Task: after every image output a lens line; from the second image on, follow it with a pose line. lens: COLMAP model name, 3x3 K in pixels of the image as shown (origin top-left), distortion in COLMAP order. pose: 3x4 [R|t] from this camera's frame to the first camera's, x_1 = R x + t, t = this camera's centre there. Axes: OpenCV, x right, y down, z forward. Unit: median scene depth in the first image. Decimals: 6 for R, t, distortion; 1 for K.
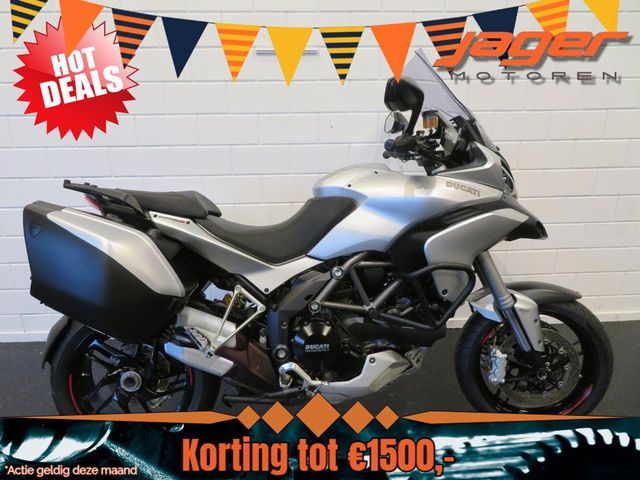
lens RADIAL K [[462.8, 0, 320.0], [0, 462.8, 240.0], [0, 0, 1]] dist [-0.003366, 0.002324]
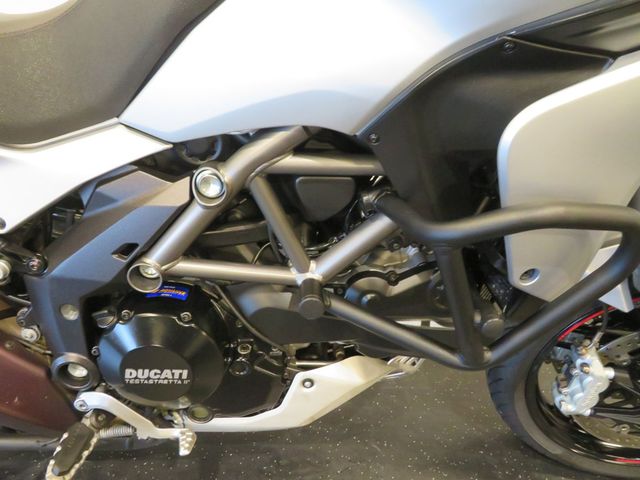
lens RADIAL K [[462.8, 0, 320.0], [0, 462.8, 240.0], [0, 0, 1]] dist [-0.003366, 0.002324]
pose [[0.997589, 0.068551, 0.010772, 0.114282], [-0.067319, 0.918389, 0.389910, -0.026737], [0.016836, -0.389696, 0.920790, 0.685148]]
